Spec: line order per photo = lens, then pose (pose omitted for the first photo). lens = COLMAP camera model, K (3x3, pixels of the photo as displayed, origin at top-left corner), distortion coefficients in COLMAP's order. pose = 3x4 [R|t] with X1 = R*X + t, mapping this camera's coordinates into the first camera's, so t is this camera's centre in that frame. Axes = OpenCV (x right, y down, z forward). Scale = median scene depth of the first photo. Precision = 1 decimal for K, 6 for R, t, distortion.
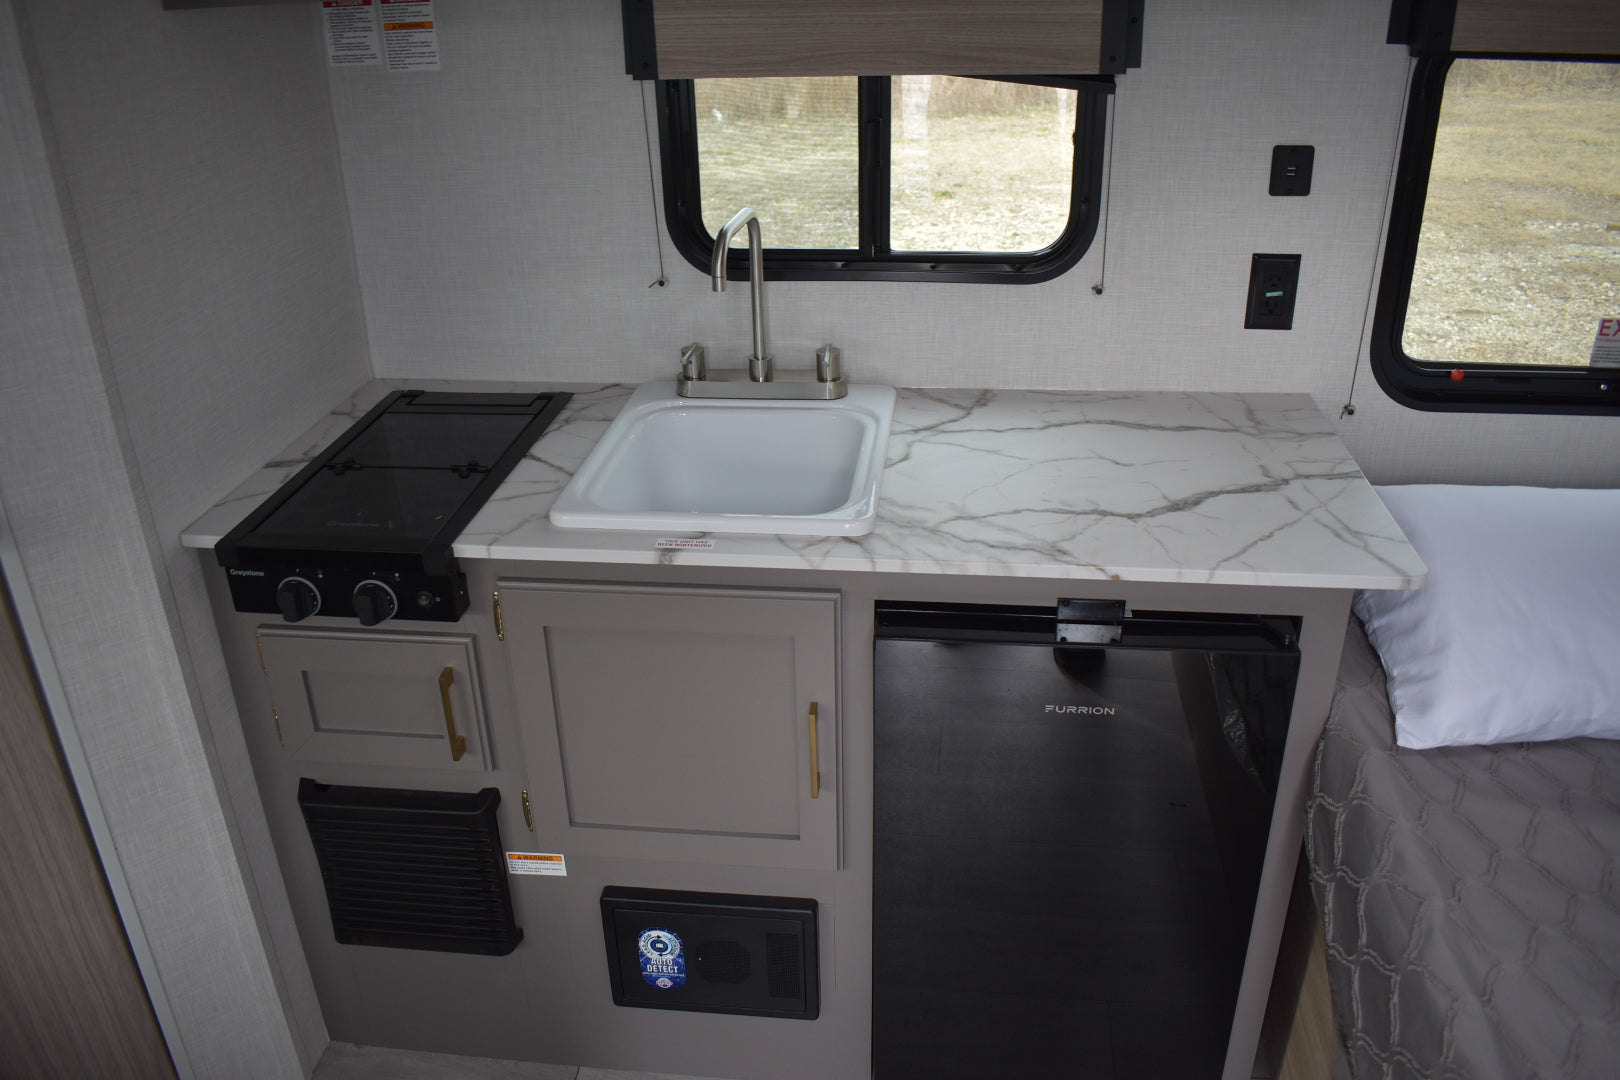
lens RADIAL K [[1259.7, 0, 797.1], [0, 1259.7, 533.2], [0, 0, 1]] dist [-0.095216, 0.013373]
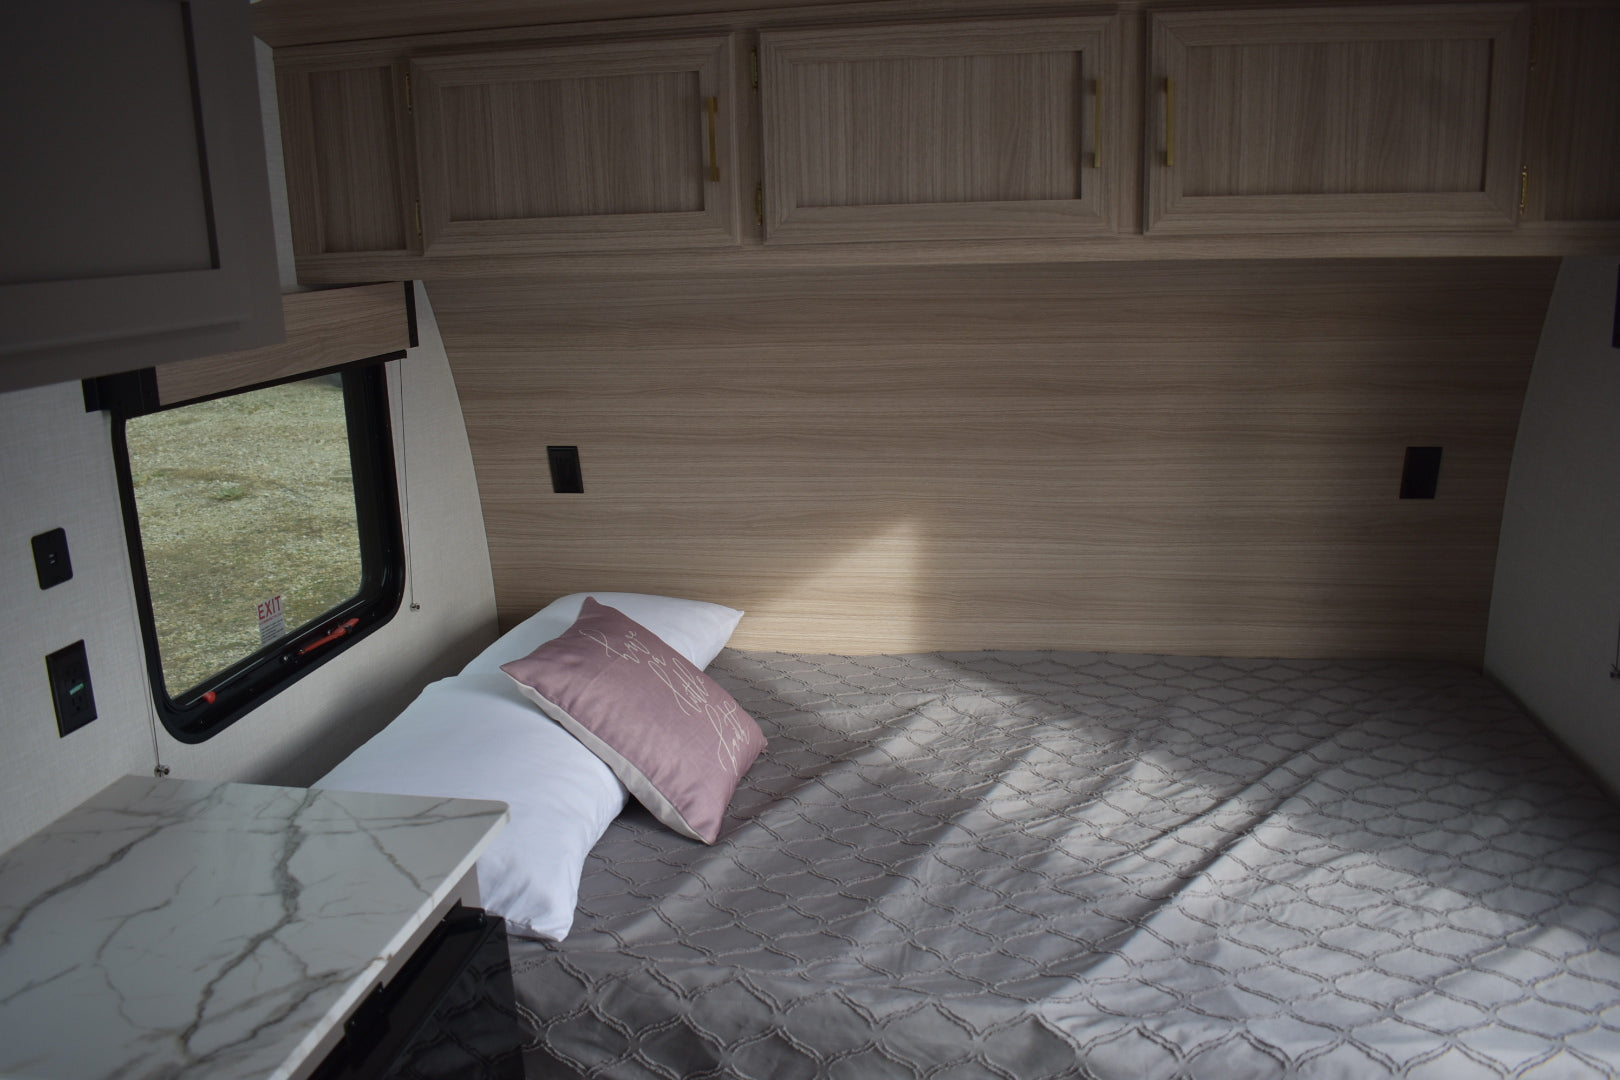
lens RADIAL K [[1259.7, 0, 797.1], [0, 1259.7, 533.2], [0, 0, 1]] dist [-0.095216, 0.013373]
pose [[0.061602, -0.213577, 0.974982, -0.458453], [0.469189, 0.868376, 0.160579, -0.201970], [-0.880947, 0.447559, 0.153702, 0.373585]]
